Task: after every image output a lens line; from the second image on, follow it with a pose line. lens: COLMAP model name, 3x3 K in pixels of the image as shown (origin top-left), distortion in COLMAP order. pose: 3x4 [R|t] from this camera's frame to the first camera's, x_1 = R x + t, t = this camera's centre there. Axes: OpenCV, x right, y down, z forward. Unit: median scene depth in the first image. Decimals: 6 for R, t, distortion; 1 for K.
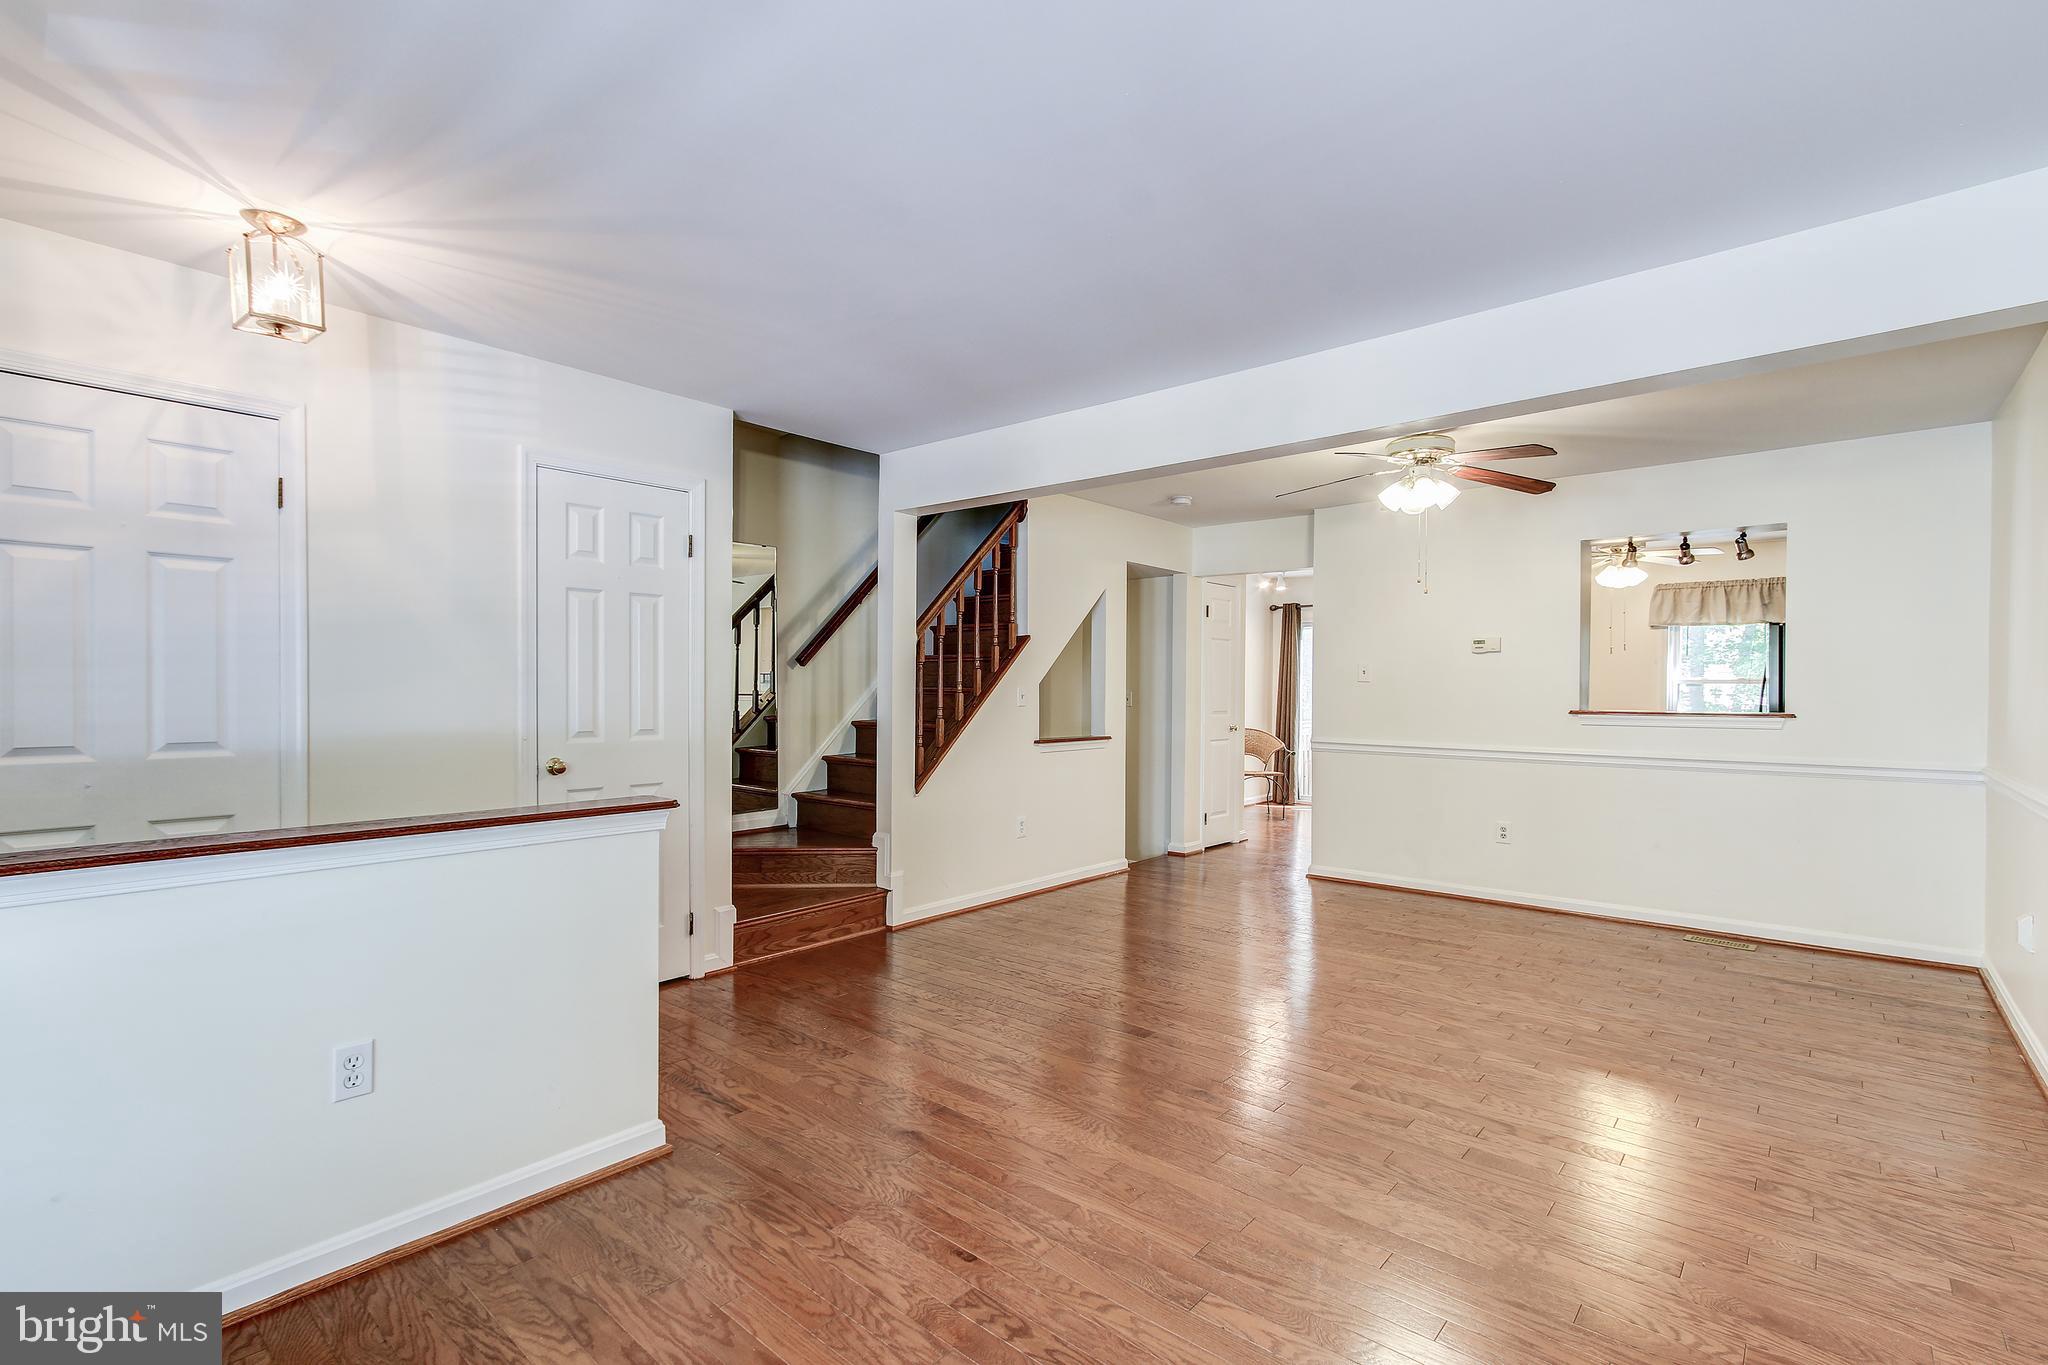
lens RADIAL K [[940.6, 0, 1025.8], [0, 940.6, 694.4], [0, 0, 1]] dist [-0.002003, 0.003913]
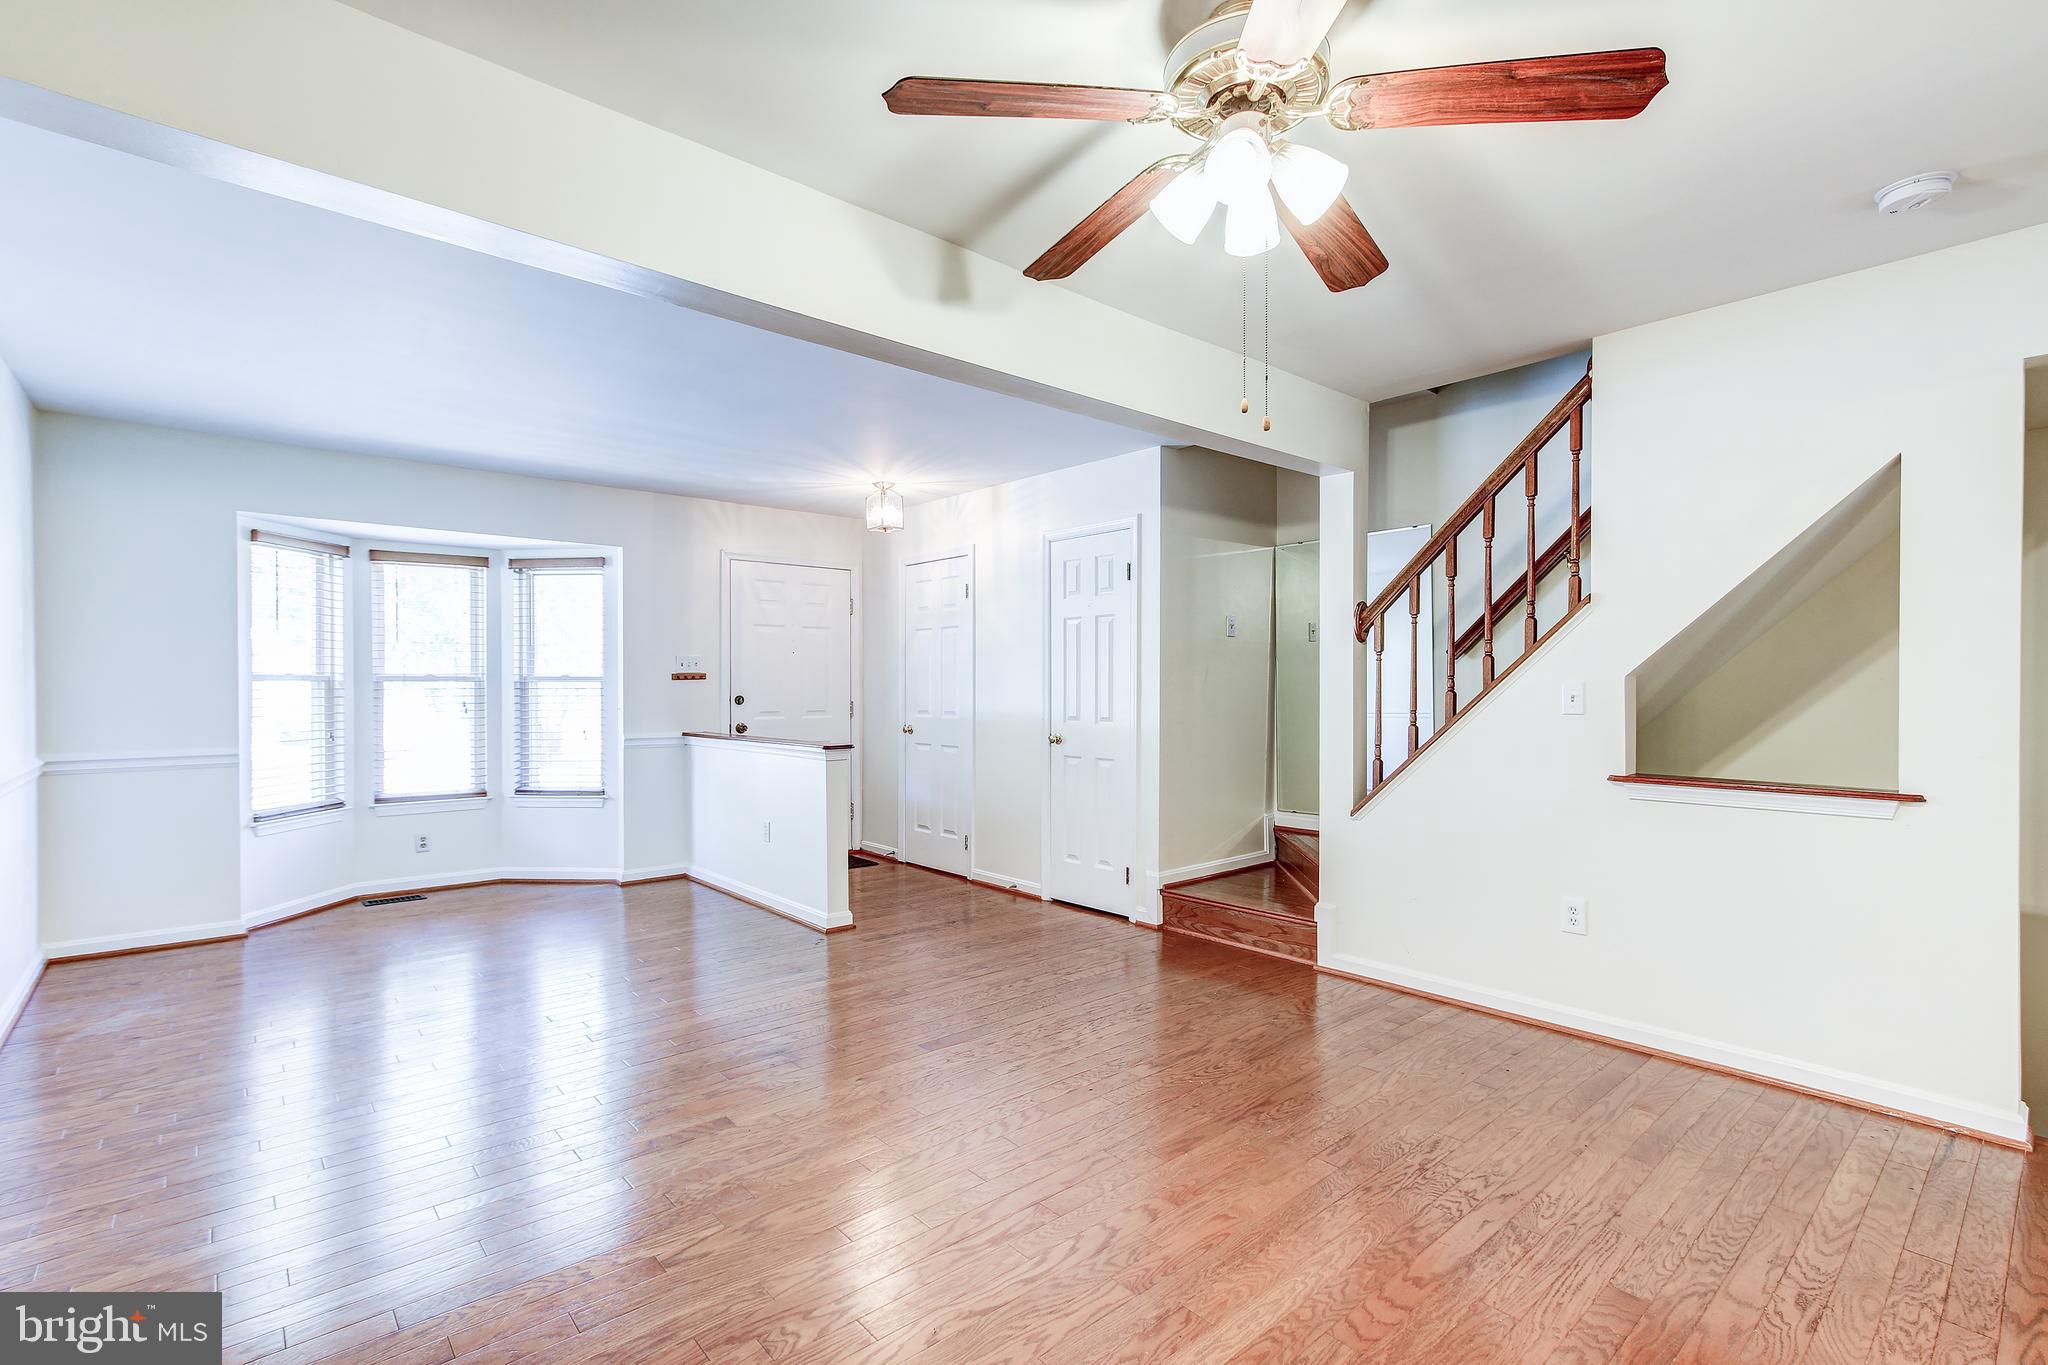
lens RADIAL K [[940.6, 0, 1025.8], [0, 940.6, 694.4], [0, 0, 1]] dist [-0.002003, 0.003913]
pose [[-0.140760, 0.003179, -0.990039, 0.848598], [-0.006148, 0.999973, 0.004085, 0.000730], [0.990025, 0.006661, -0.140737, 0.991482]]
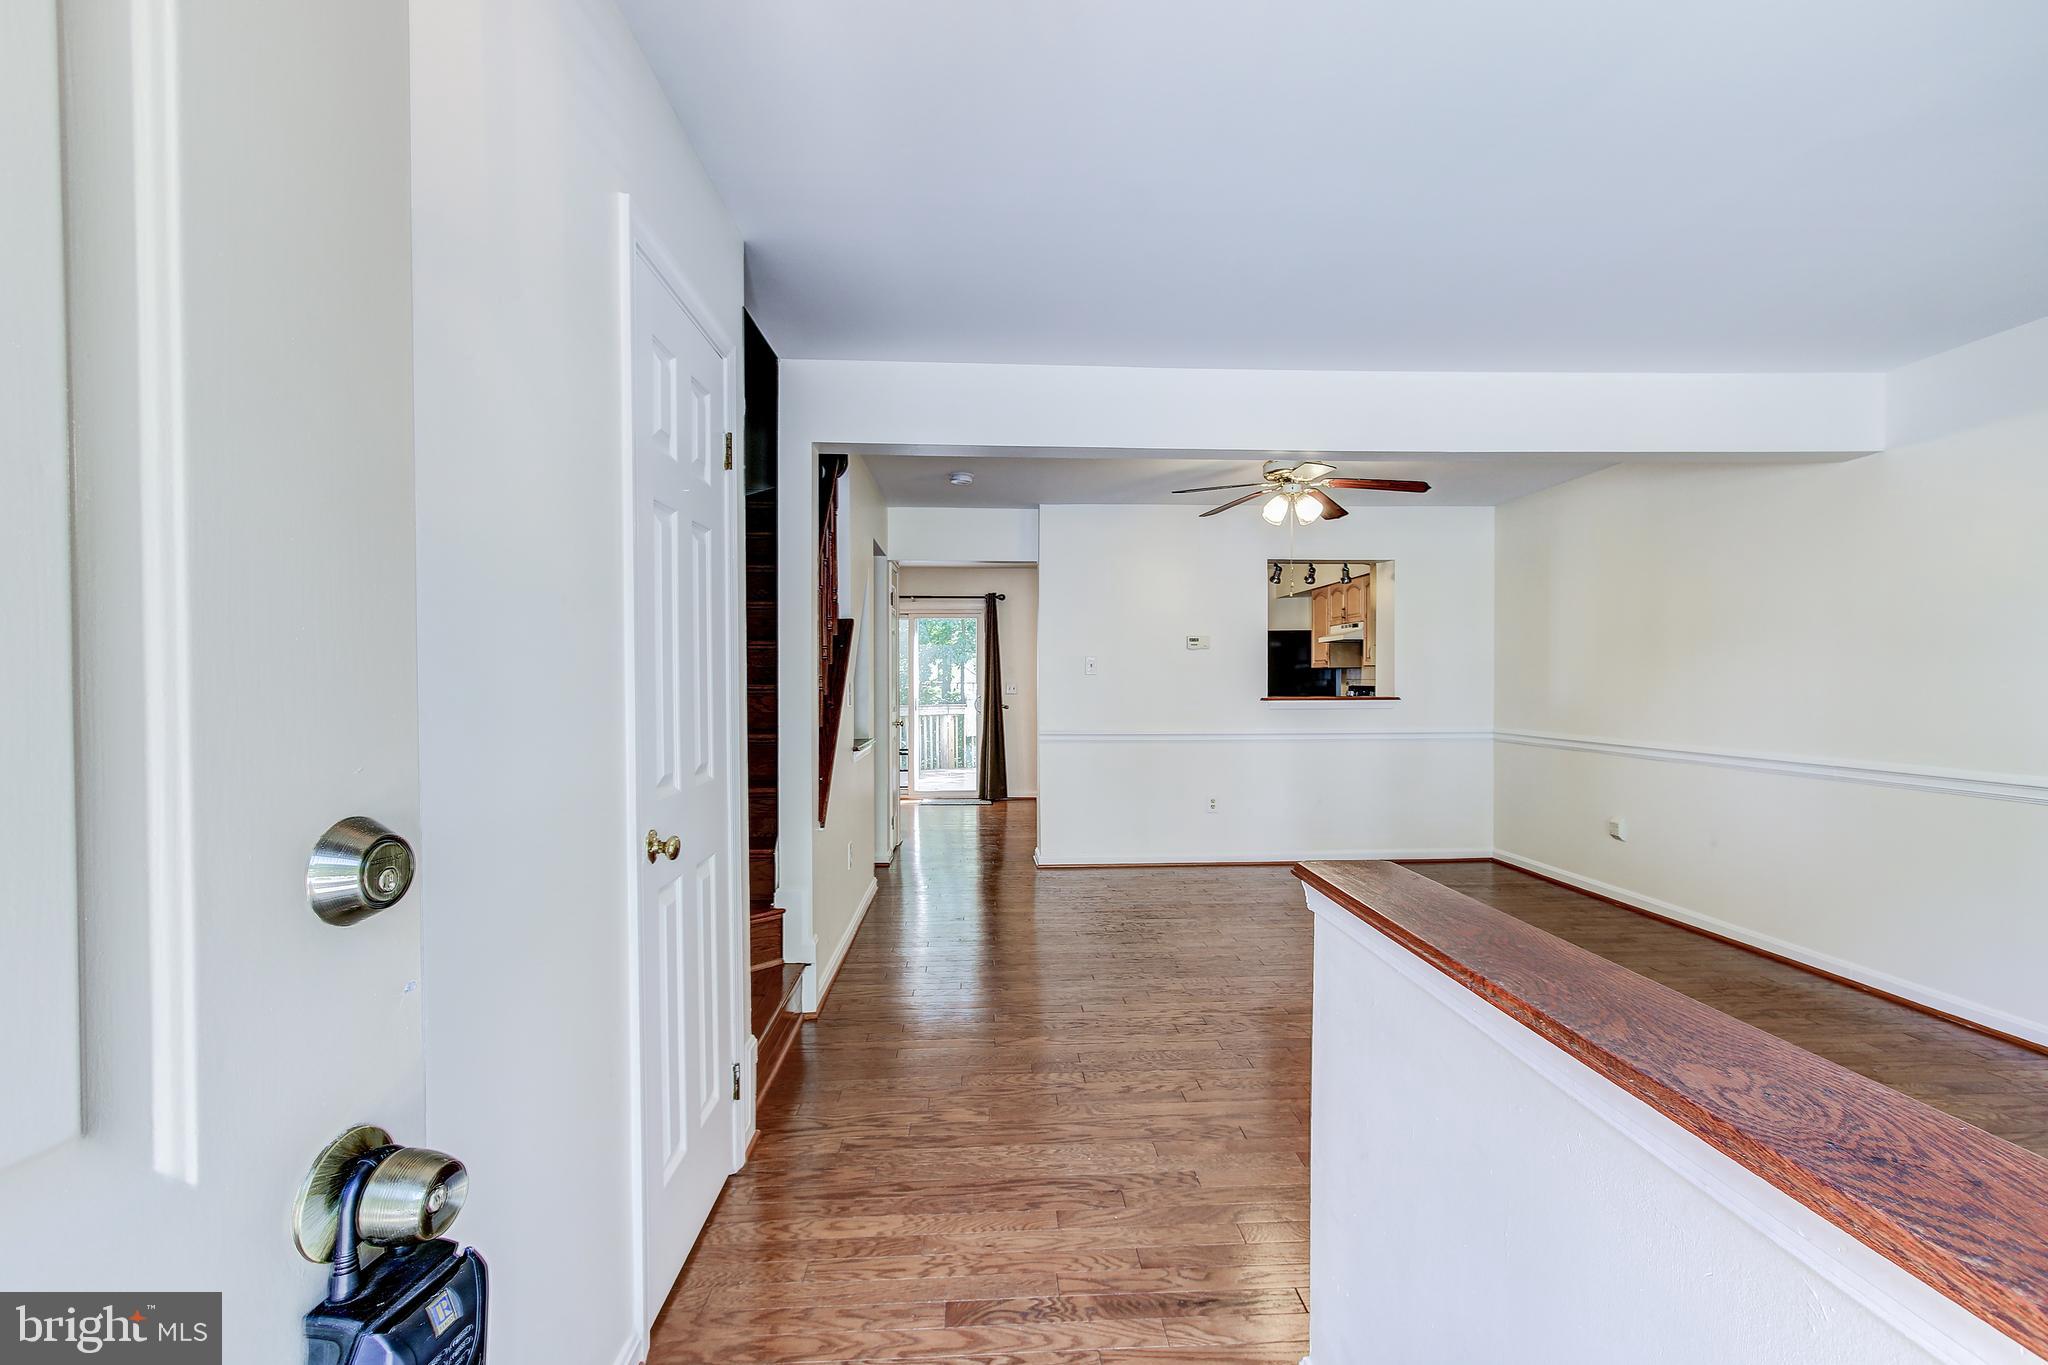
lens RADIAL K [[935.6, 0, 1028.8], [0, 935.6, 695.4], [0, 0, 1]] dist [-0.004913, 0.003872]
pose [[0.721204, -0.018676, 0.692471, -0.601346], [0.012617, 0.999825, 0.013825, -0.008417], [-0.692608, -0.001234, 0.721314, 0.420422]]
